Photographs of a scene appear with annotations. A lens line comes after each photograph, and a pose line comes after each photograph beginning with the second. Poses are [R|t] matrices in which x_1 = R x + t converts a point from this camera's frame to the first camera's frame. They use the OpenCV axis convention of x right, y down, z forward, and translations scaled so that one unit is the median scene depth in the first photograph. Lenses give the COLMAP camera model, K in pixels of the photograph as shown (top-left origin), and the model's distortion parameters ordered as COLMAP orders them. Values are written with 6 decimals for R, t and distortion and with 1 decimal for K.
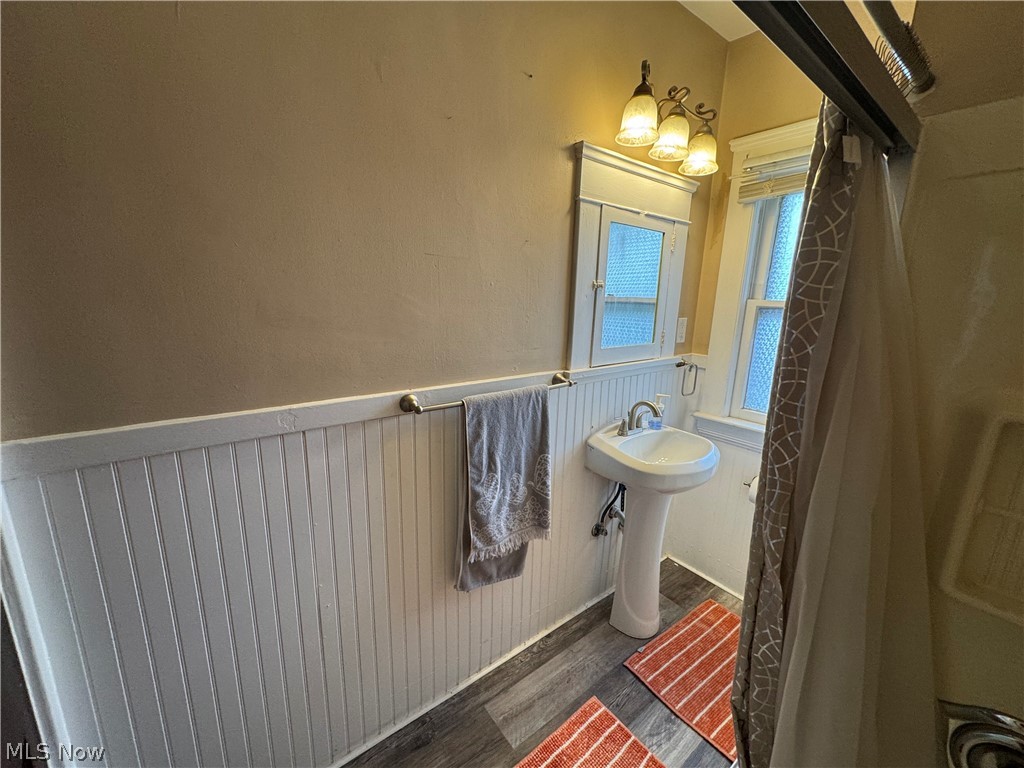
lens RADIAL K [[410.1, 0, 511.0], [0, 410.1, 384.1], [0, 0, 1]] dist [-0.000475, -0.000368]
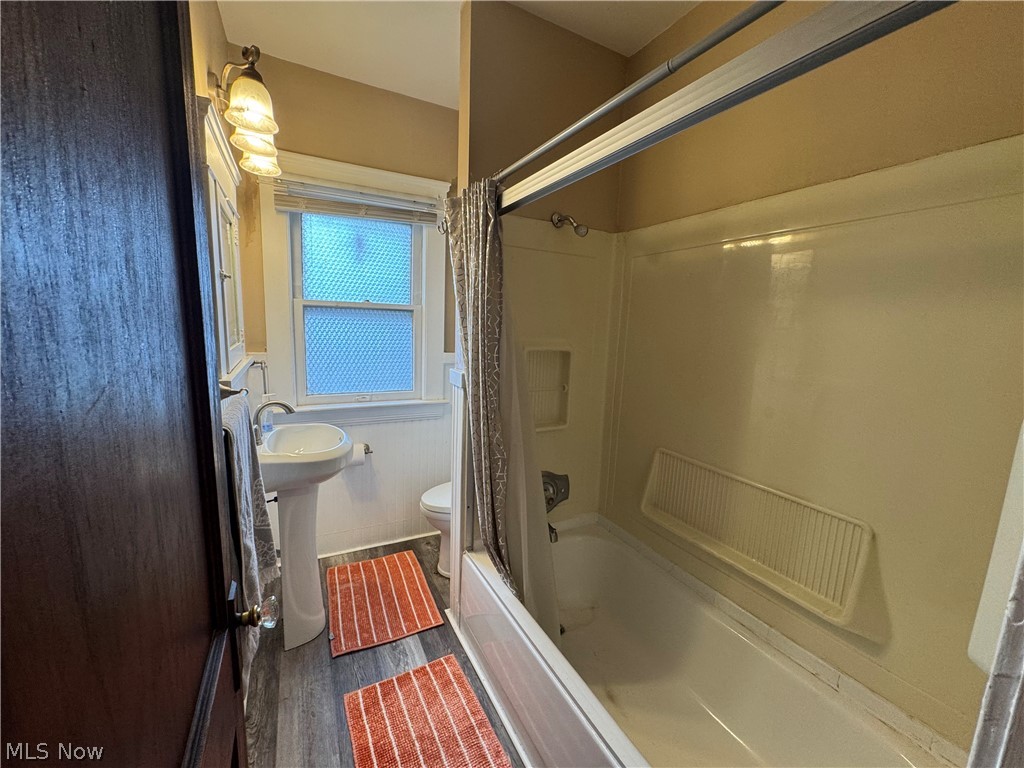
lens RADIAL K [[410.1, 0, 510.9], [0, 410.1, 383.8], [0, 0, 1]] dist [-0.000475, -0.000368]
pose [[0.173237, -0.168901, 0.970289, -0.554791], [0.181678, 0.973758, 0.137068, -0.031807], [-0.967978, 0.152535, 0.199376, 0.297011]]
